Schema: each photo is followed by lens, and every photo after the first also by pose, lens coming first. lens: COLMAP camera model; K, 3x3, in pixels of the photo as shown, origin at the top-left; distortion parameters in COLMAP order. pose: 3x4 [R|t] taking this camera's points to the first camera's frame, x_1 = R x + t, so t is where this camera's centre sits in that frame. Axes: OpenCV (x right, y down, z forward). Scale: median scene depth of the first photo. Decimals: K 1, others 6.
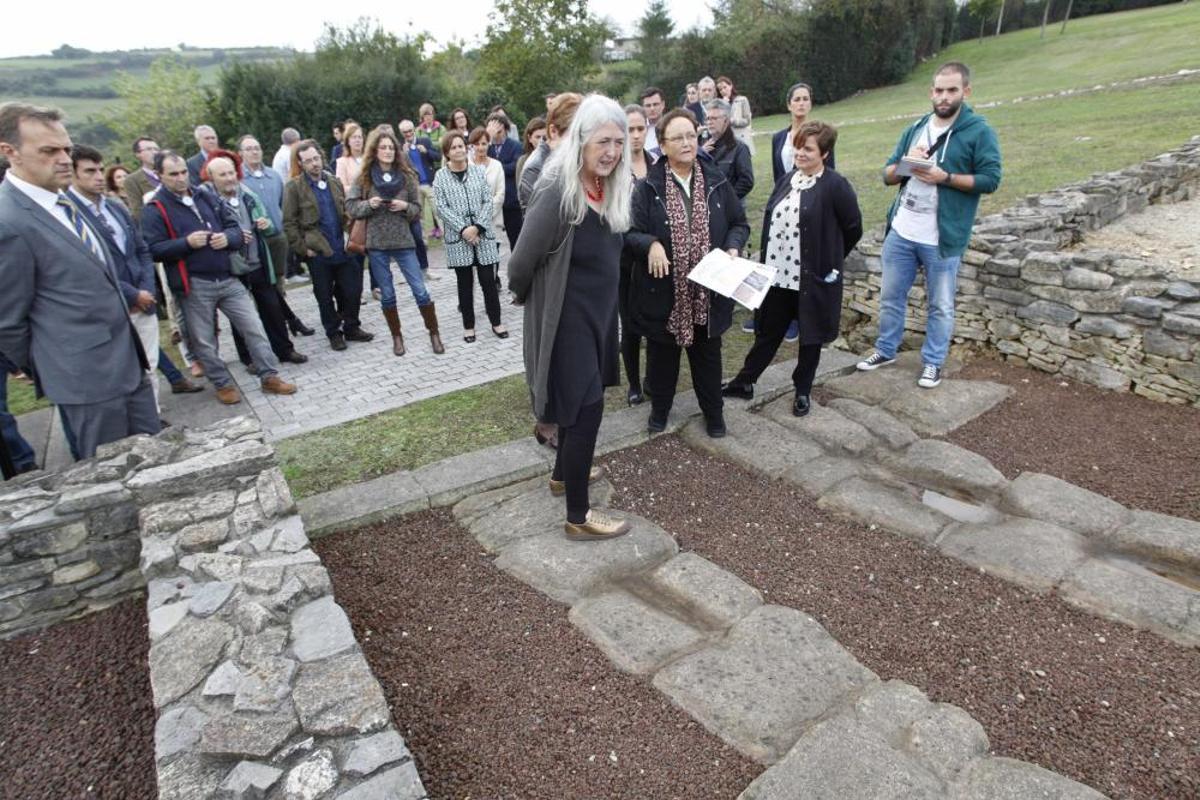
lens RADIAL K [[692.2, 0, 602.1], [0, 692.2, 393.9], [0, 0, 1]] dist [-0.072862, 0.052393]
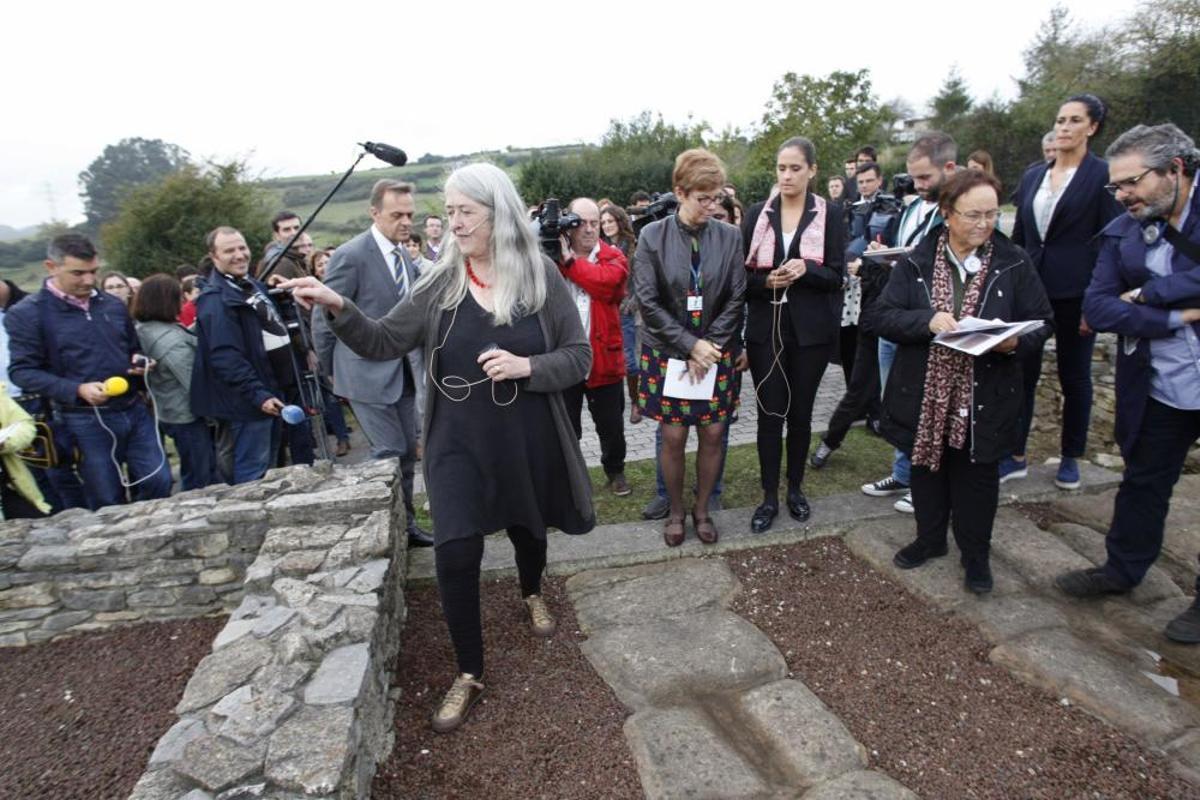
lens RADIAL K [[692.2, 0, 599.8], [0, 692.2, 399.2], [0, 0, 1]] dist [-0.072862, 0.052393]
pose [[0.926009, 0.078031, -0.369348, 0.133701], [-0.116587, 0.989689, -0.083211, -0.007332], [0.359046, 0.120115, 0.925558, 0.080029]]
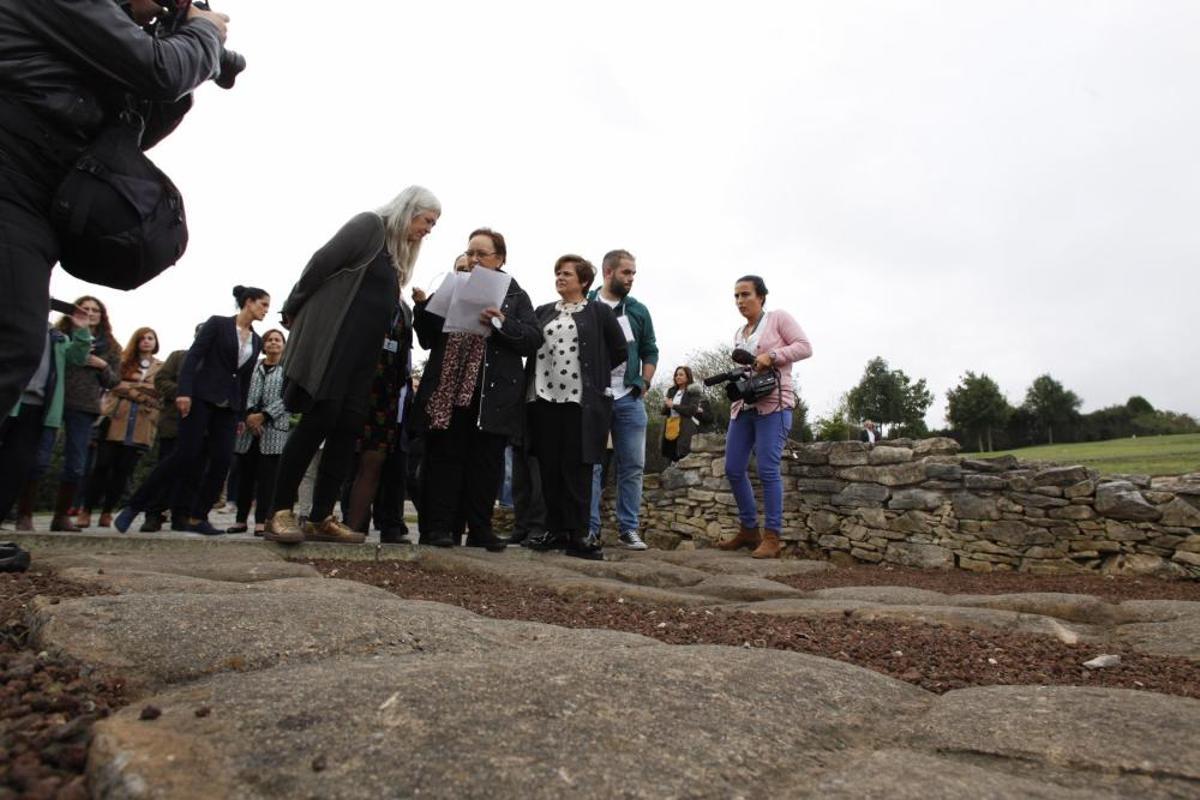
lens RADIAL K [[692.2, 0, 601.8], [0, 692.2, 394.1], [0, 0, 1]] dist [-0.072862, 0.052393]
pose [[0.986578, 0.115826, 0.115098, 0.206833], [-0.037111, 0.845476, -0.532723, 0.305230], [-0.159015, 0.521301, 0.838426, 0.221728]]
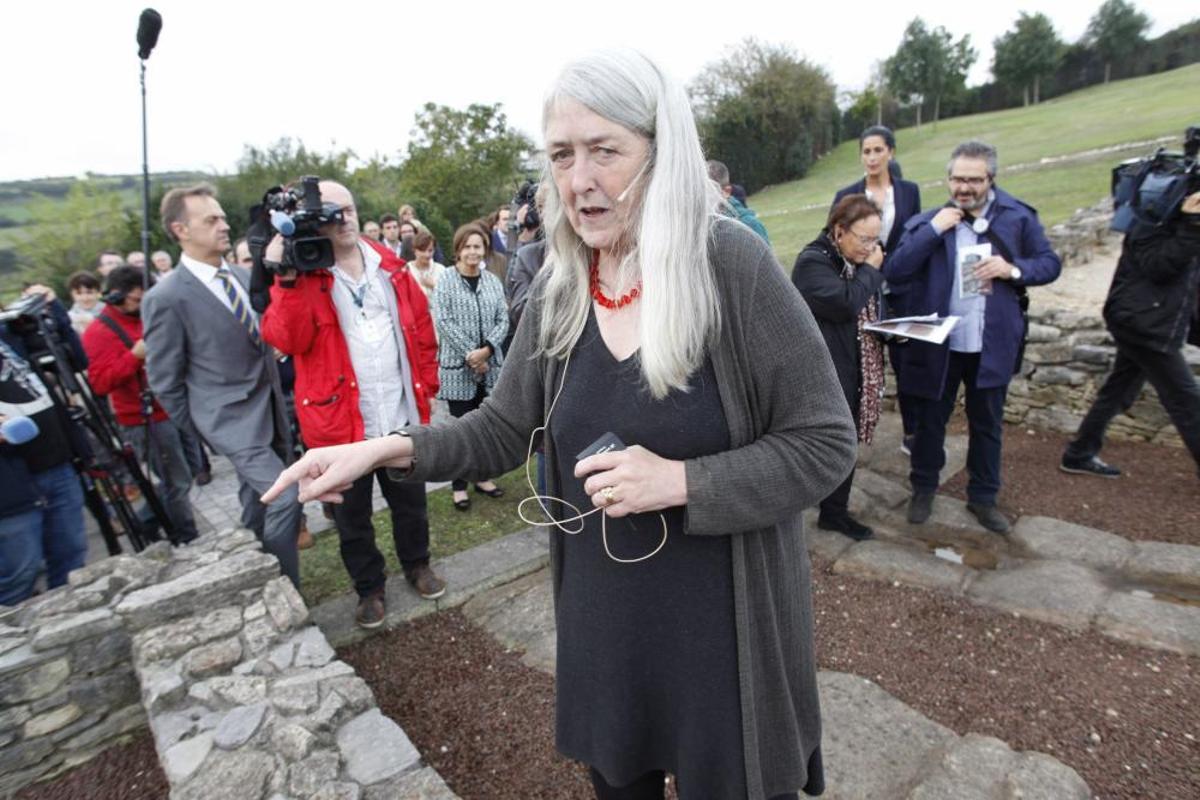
lens RADIAL K [[692.2, 0, 600.8], [0, 692.2, 406.7], [0, 0, 1]] dist [-0.072862, 0.052393]
pose [[0.992620, -0.070966, 0.098329, -0.084576], [0.082467, 0.989545, -0.118322, 0.016676], [-0.088904, 0.125558, 0.988095, 0.018820]]
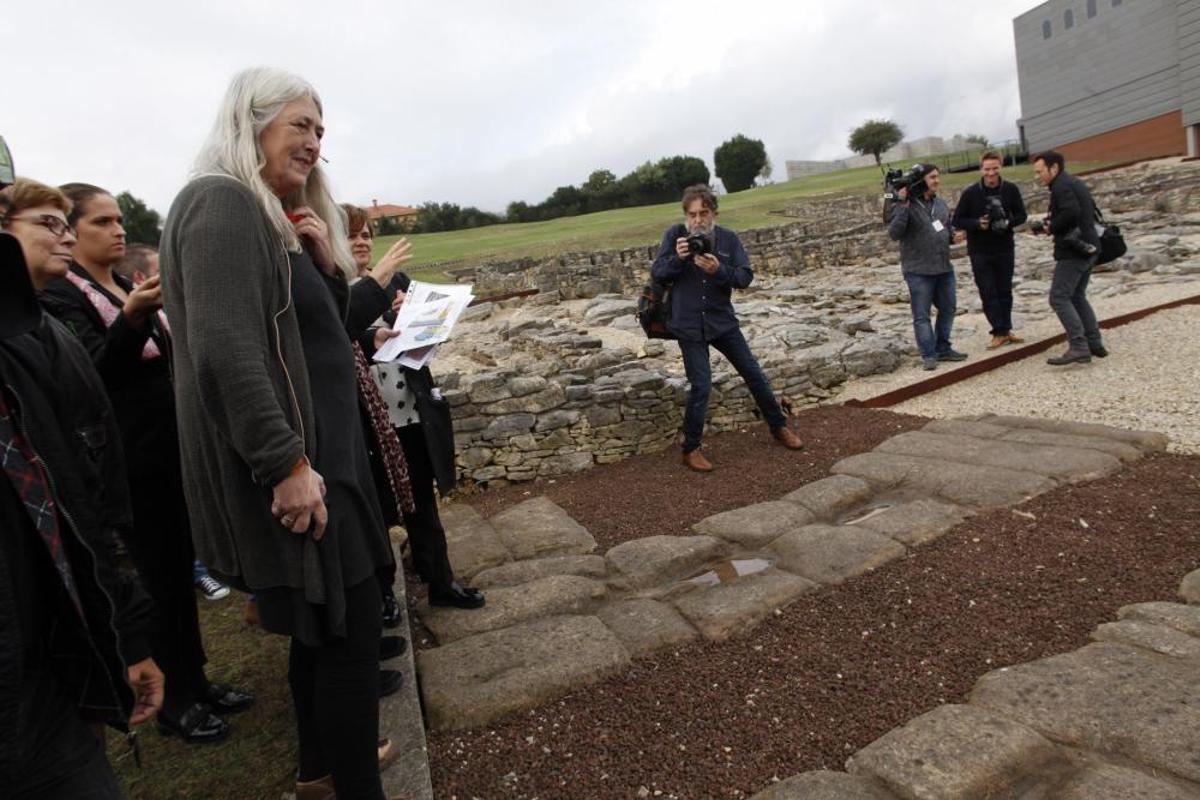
lens RADIAL K [[692.2, 0, 600.6], [0, 692.2, 399.7], [0, 0, 1]] dist [-0.072862, 0.052393]
pose [[0.243787, -0.143211, 0.959197, -0.326560], [0.473503, 0.880721, 0.011150, -0.112088], [-0.846382, 0.451465, 0.282519, 0.638313]]
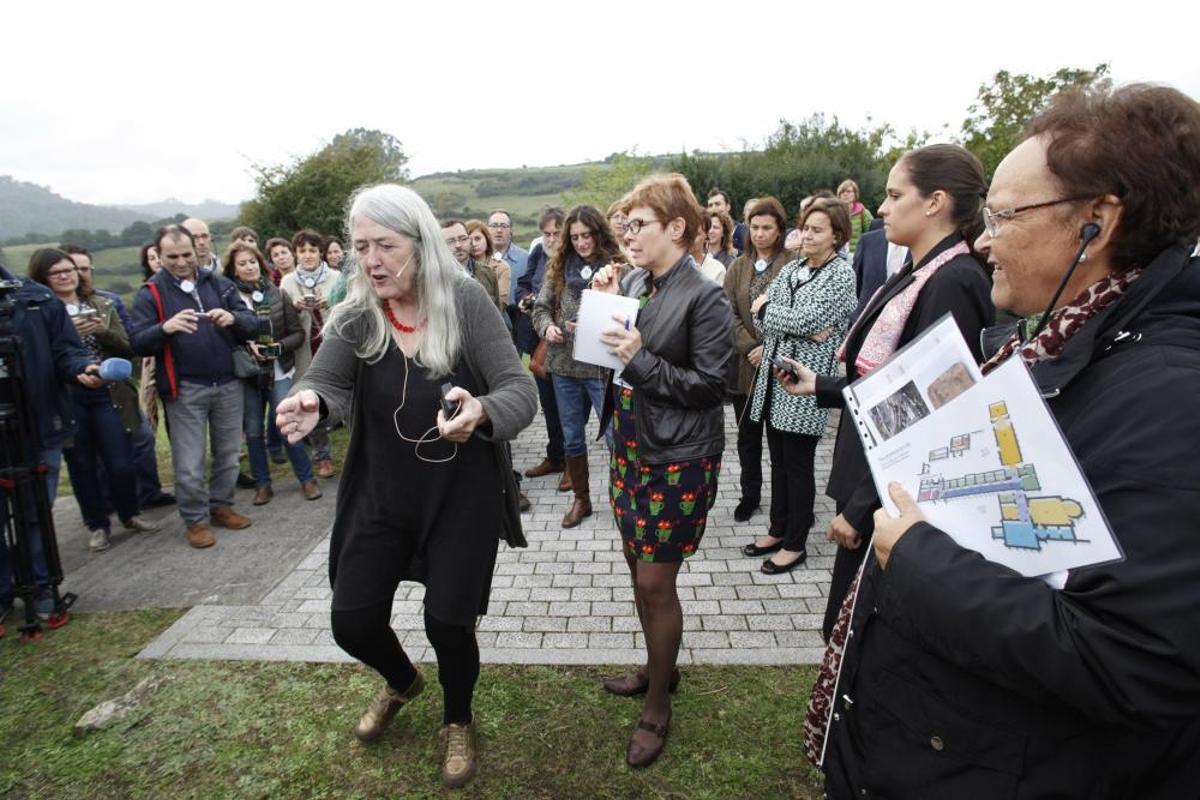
lens RADIAL K [[692.2, 0, 595.9], [0, 692.2, 397.3], [0, 0, 1]] dist [-0.072862, 0.052393]
pose [[0.799049, 0.178593, -0.574130, 0.164669], [-0.249463, 0.967277, -0.046304, -0.243643], [0.547073, 0.180223, 0.817454, 0.672724]]
